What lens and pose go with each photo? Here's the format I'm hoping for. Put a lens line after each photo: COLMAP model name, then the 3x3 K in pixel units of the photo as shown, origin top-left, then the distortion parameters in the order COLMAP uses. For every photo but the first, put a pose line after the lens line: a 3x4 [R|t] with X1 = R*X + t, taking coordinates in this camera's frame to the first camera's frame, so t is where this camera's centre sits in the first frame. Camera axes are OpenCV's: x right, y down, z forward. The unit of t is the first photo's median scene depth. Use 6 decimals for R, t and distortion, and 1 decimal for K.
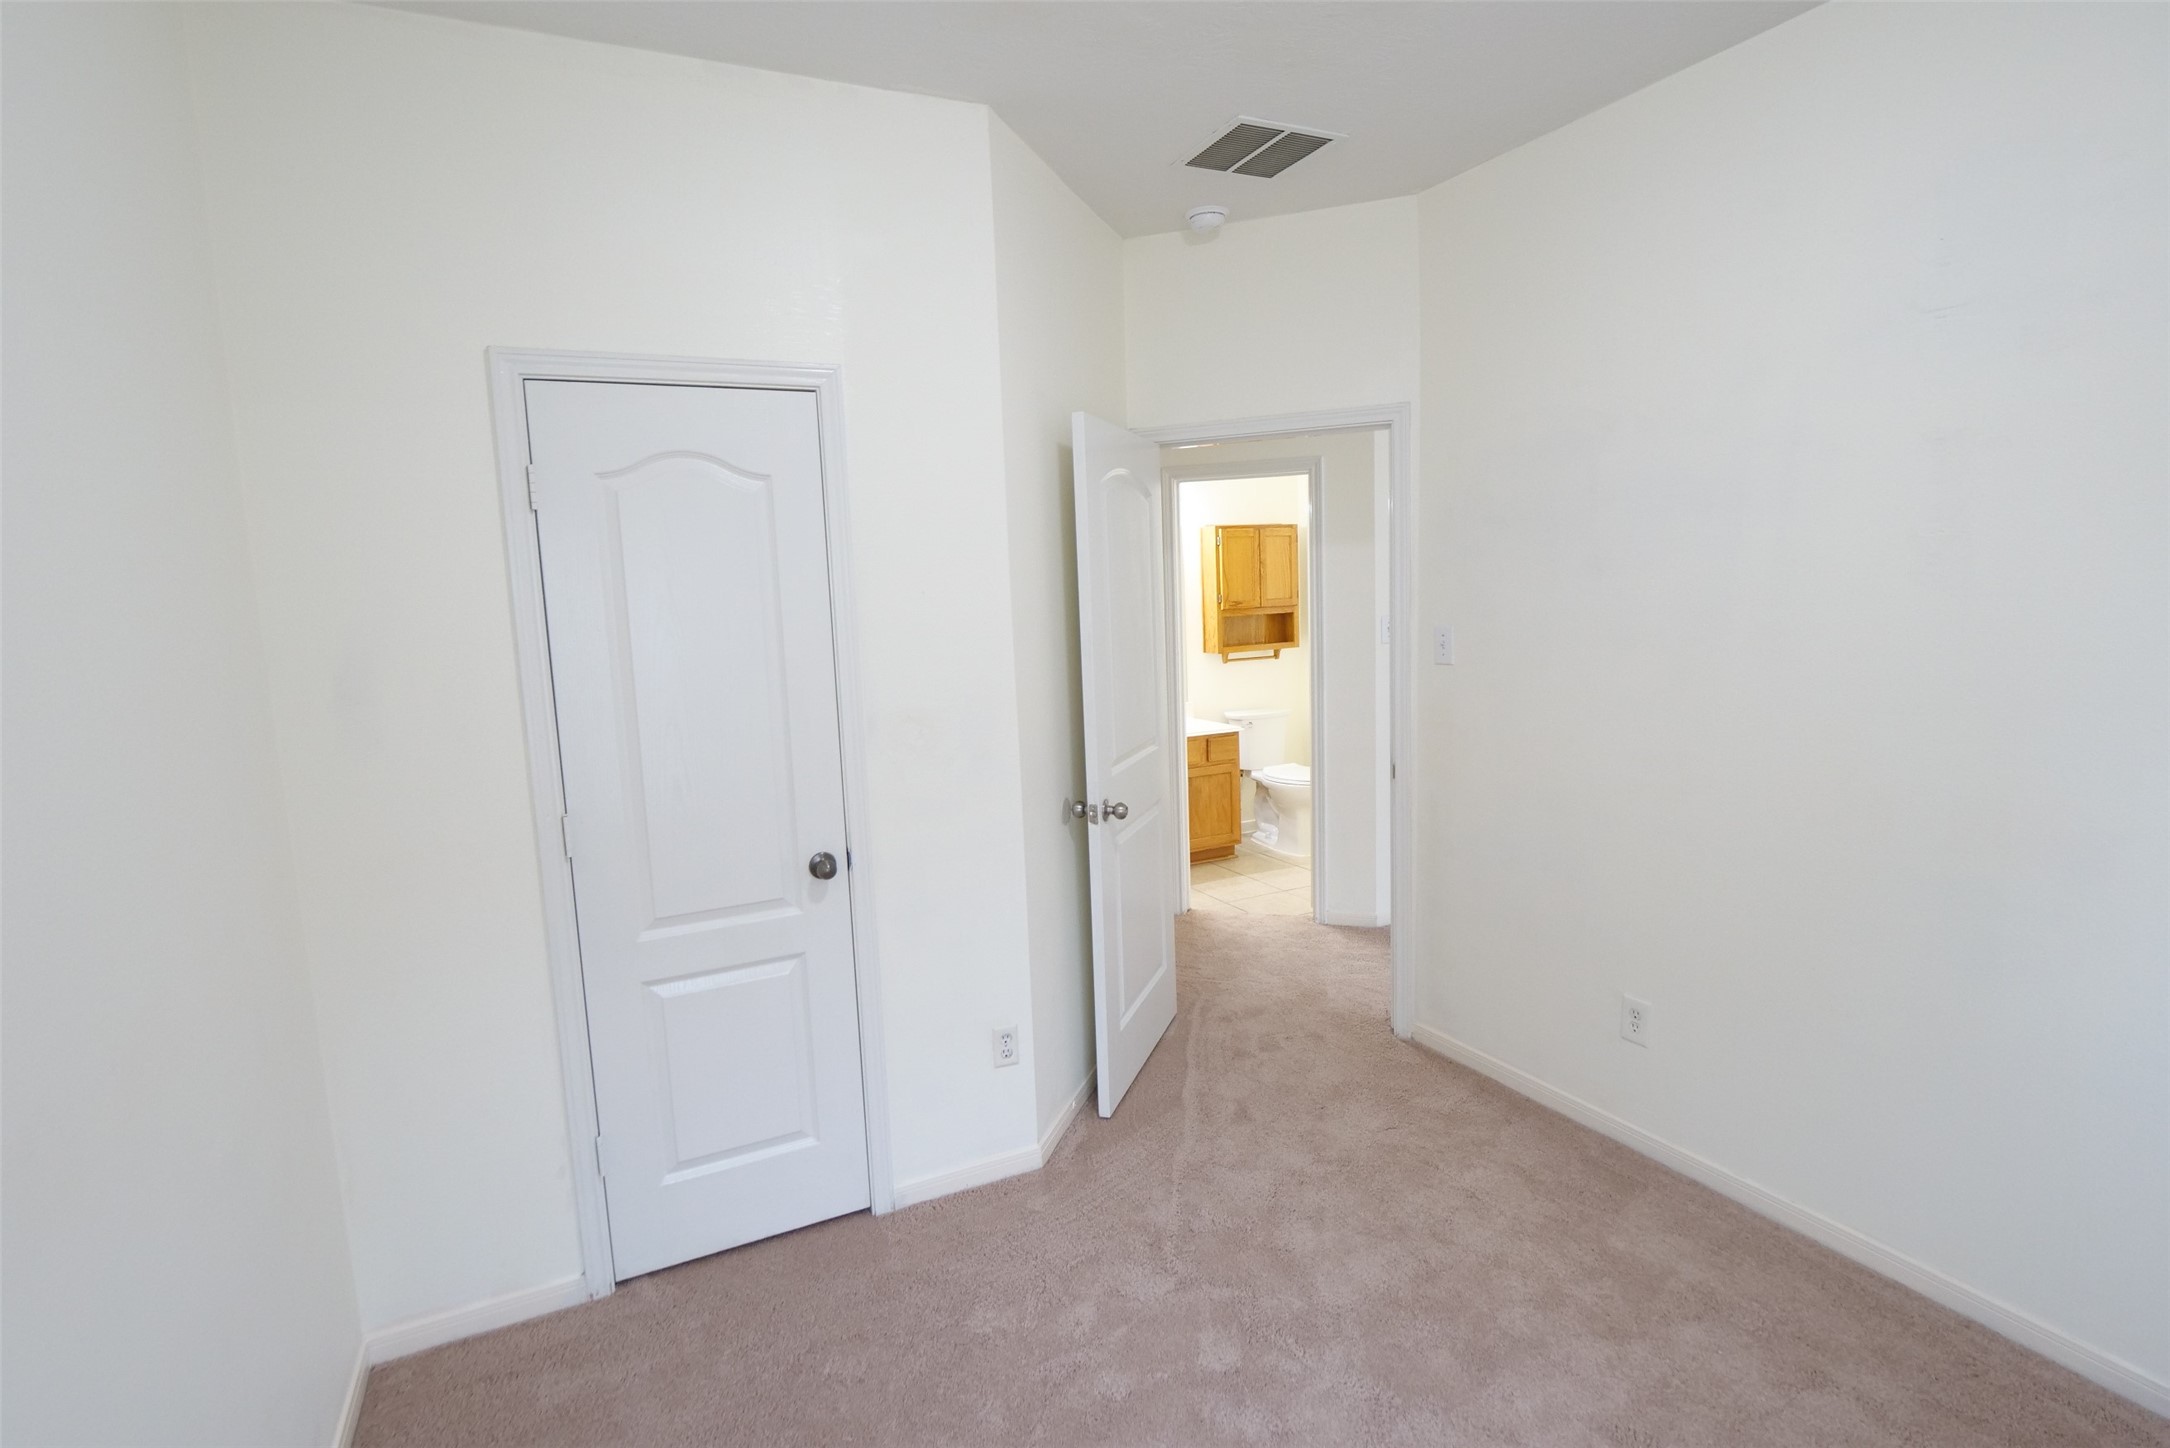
lens RADIAL K [[1060.2, 0, 1084.5], [0, 1060.2, 721.4], [0, 0, 1]] dist [-0.009924, -0.002056]
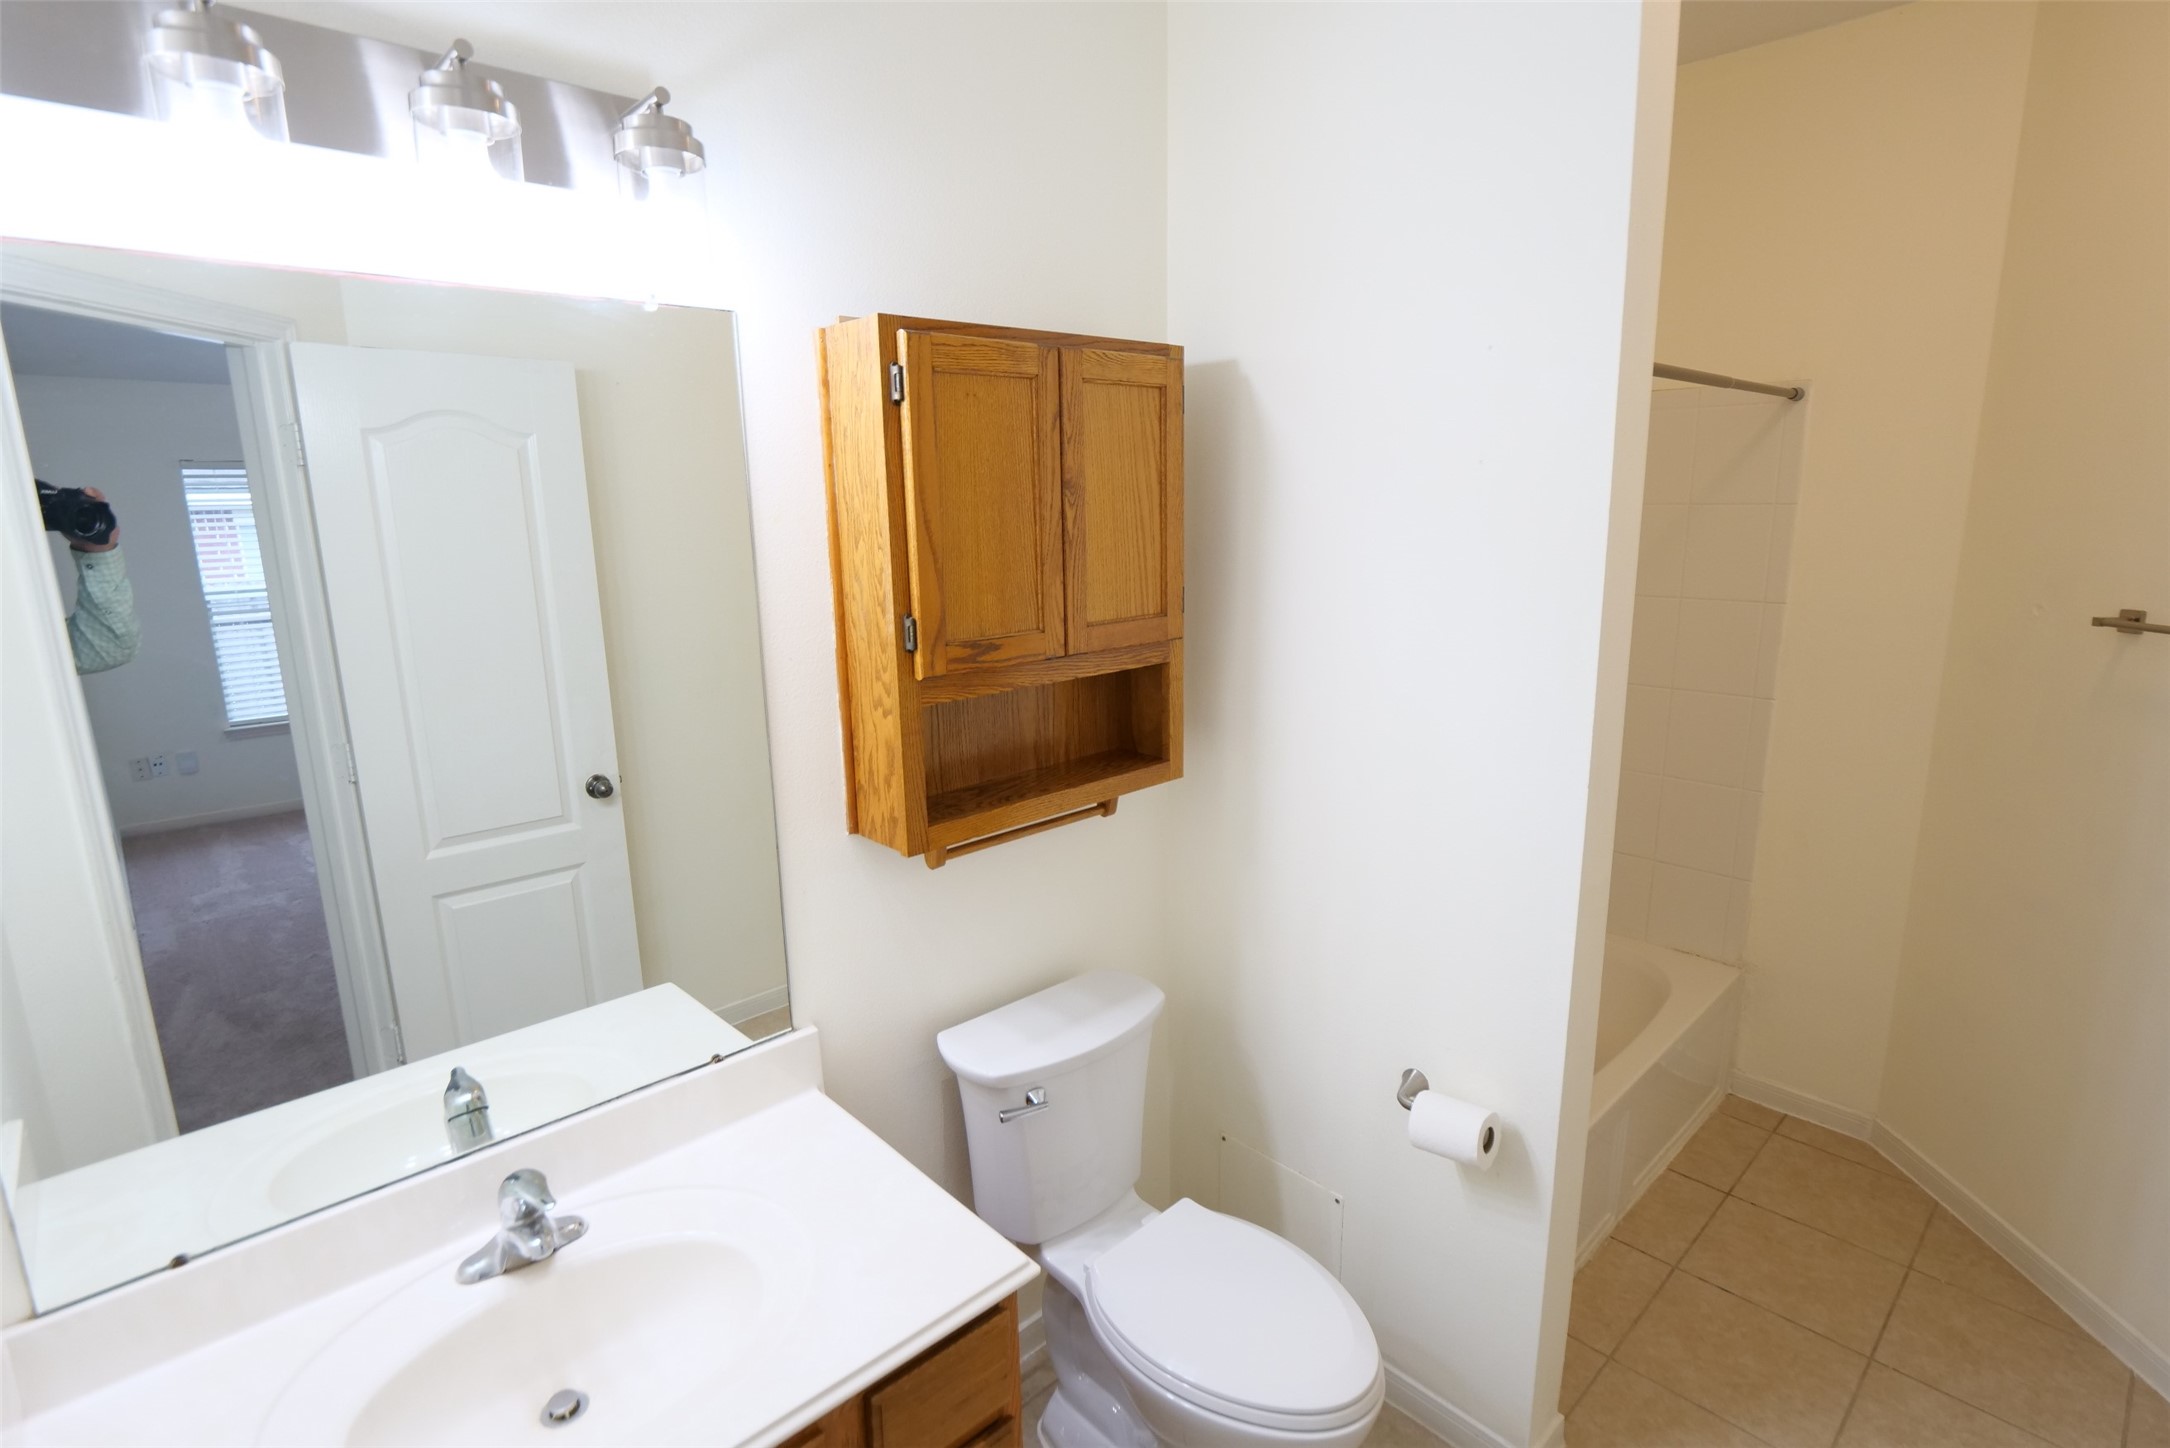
lens RADIAL K [[1060.2, 0, 1083.0], [0, 1060.2, 724.1], [0, 0, 1]] dist [-0.009924, -0.002056]
pose [[0.960473, -0.032657, 0.276451, 0.097511], [0.013757, 0.997450, 0.070034, -0.110180], [-0.278033, -0.063463, 0.958473, 0.750100]]
